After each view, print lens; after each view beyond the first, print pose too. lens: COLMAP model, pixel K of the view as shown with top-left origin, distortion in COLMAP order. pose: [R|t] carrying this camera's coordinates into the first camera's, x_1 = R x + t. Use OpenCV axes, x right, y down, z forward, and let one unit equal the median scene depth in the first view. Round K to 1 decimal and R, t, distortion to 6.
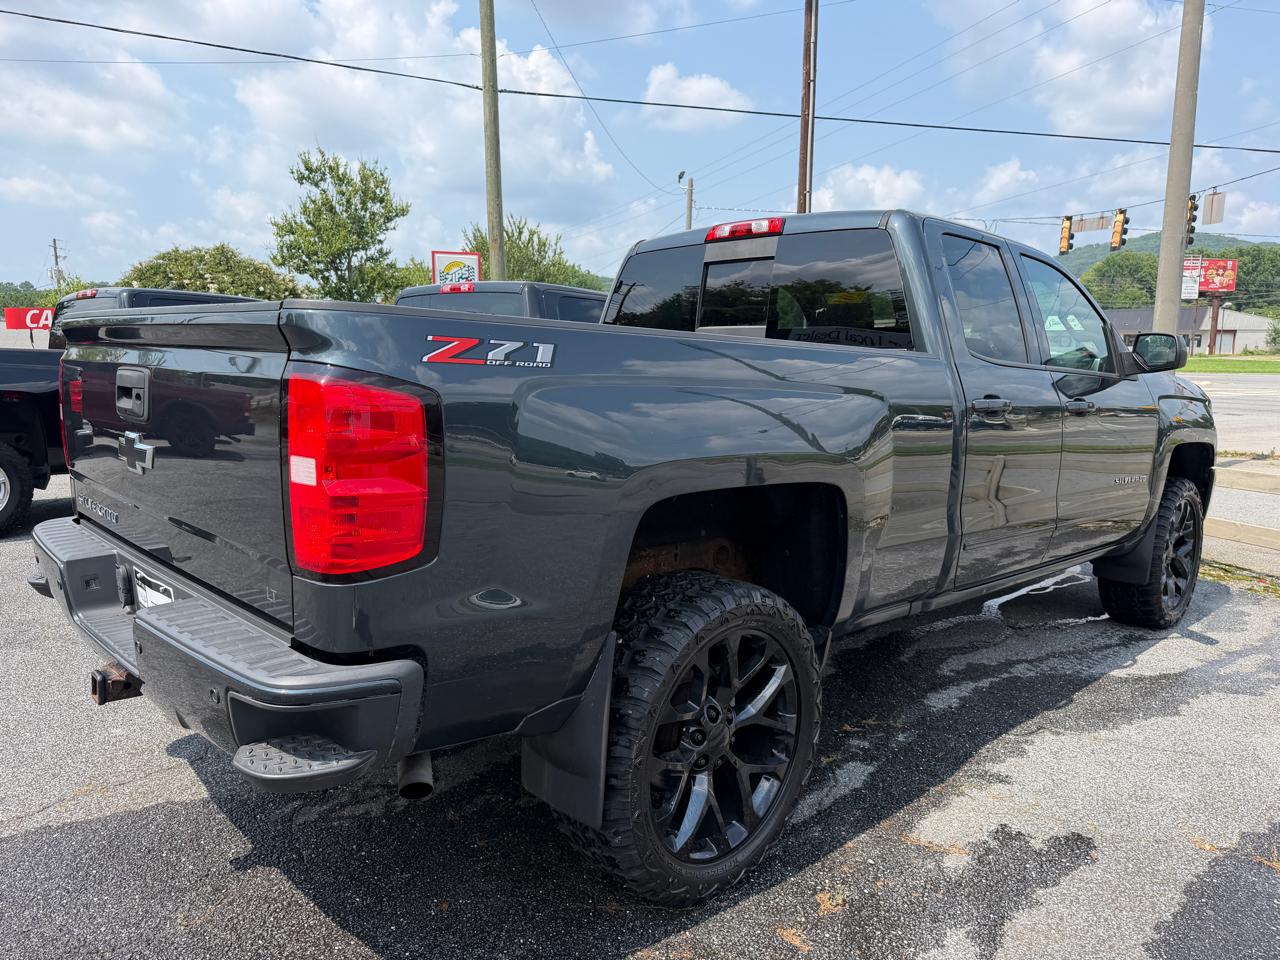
lens RADIAL K [[909.3, 0, 640.0], [0, 909.3, 480.0], [0, 0, 1]] dist [-0.001734, -0.004212]
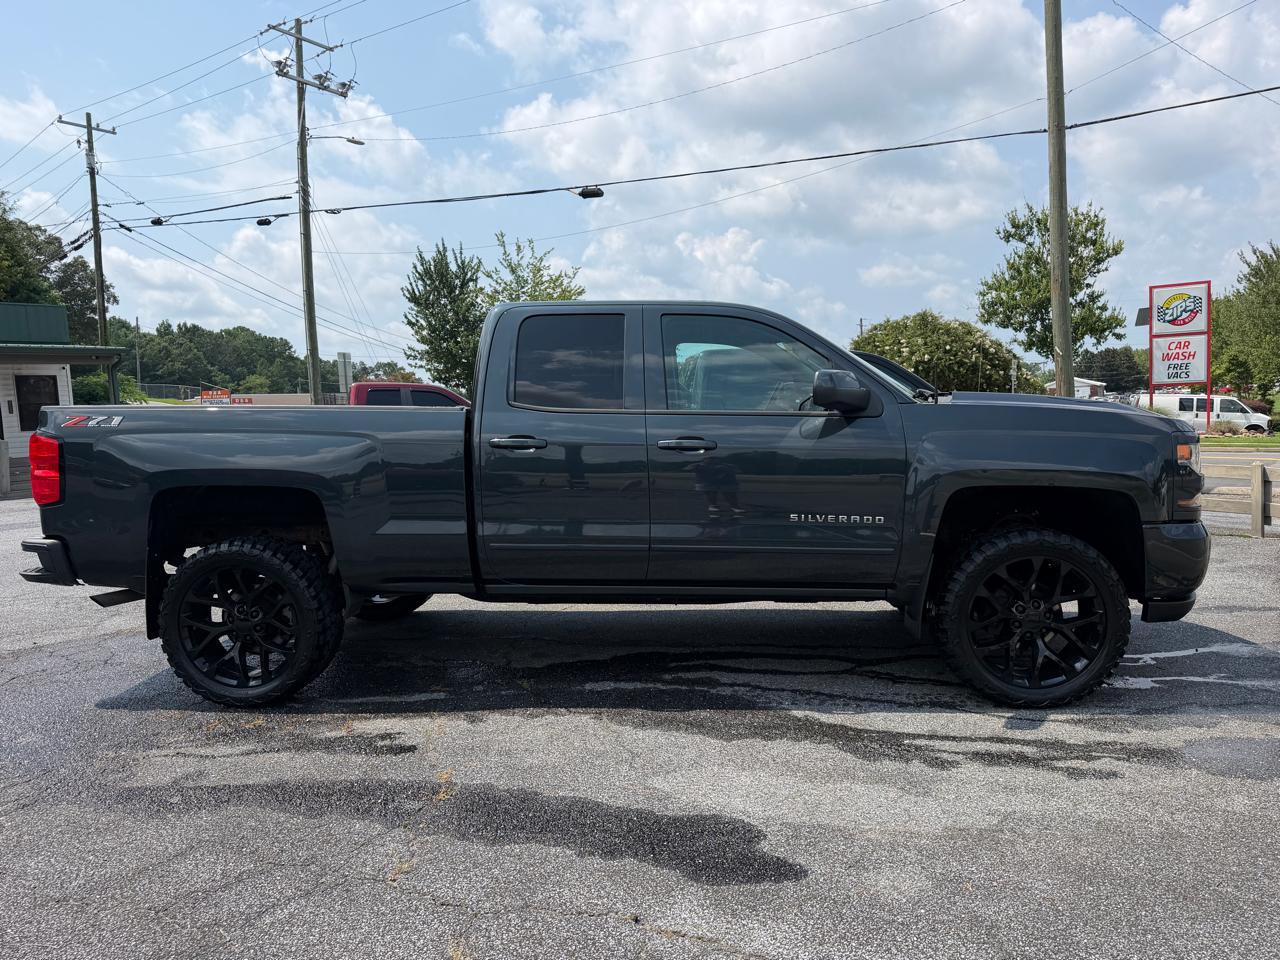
lens RADIAL K [[886.3, 0, 644.9], [0, 886.3, 478.5], [0, 0, 1]] dist [0.118098, -0.166148]
pose [[0.664461, 0.017640, -0.747114, 1.099480], [-0.059867, 0.997765, -0.029686, -0.003597], [0.744921, 0.064452, 0.664032, 0.199023]]
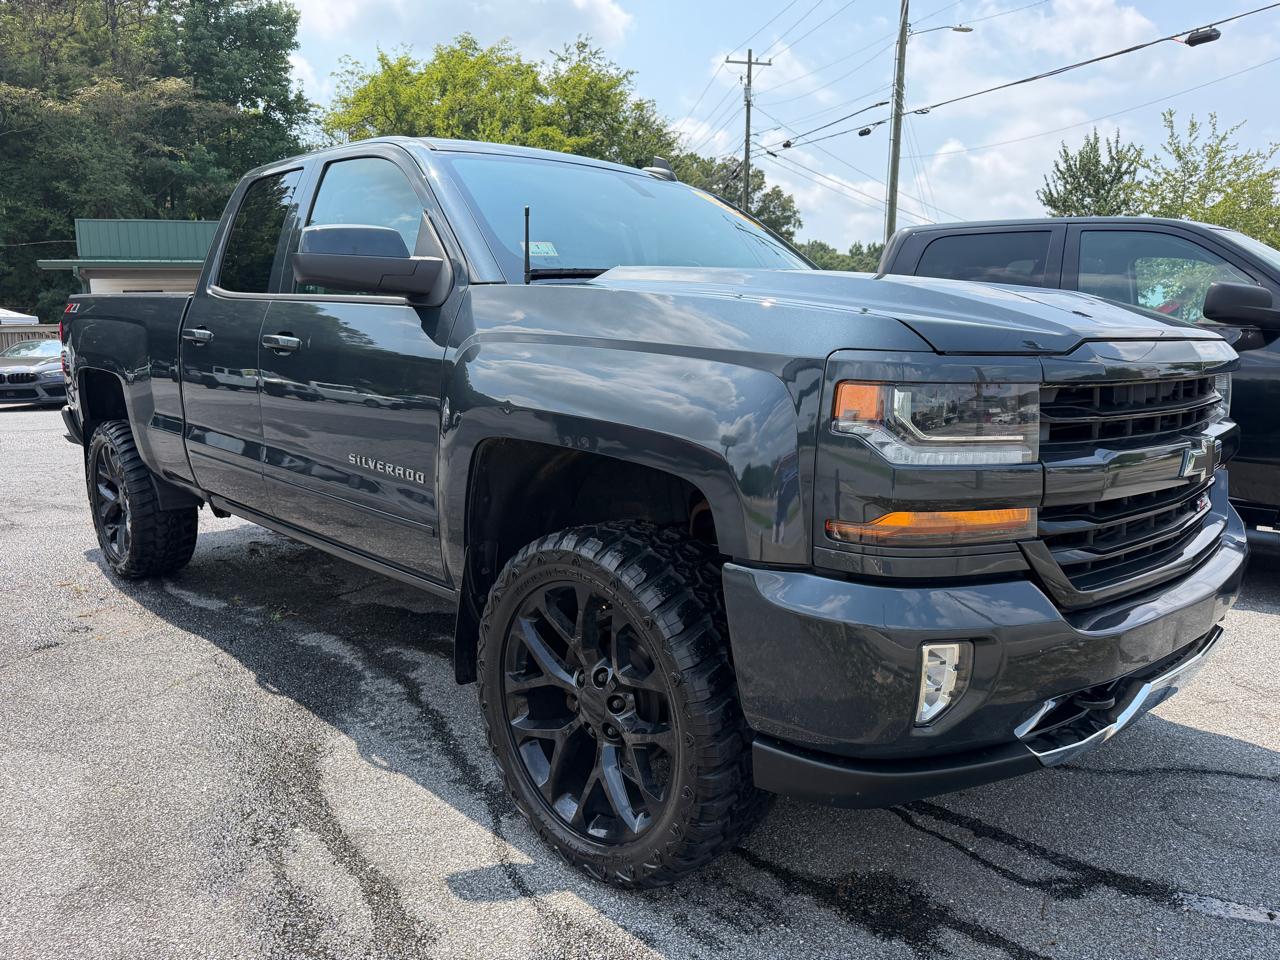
lens RADIAL K [[909.3, 0, 640.0], [0, 909.3, 480.0], [0, 0, 1]] dist [-0.001734, -0.004212]
pose [[0.000887, 0.132426, -0.991193, 1.130897], [-0.134248, 0.982236, 0.131109, -0.093456], [0.990947, 0.132950, 0.018649, 1.139766]]
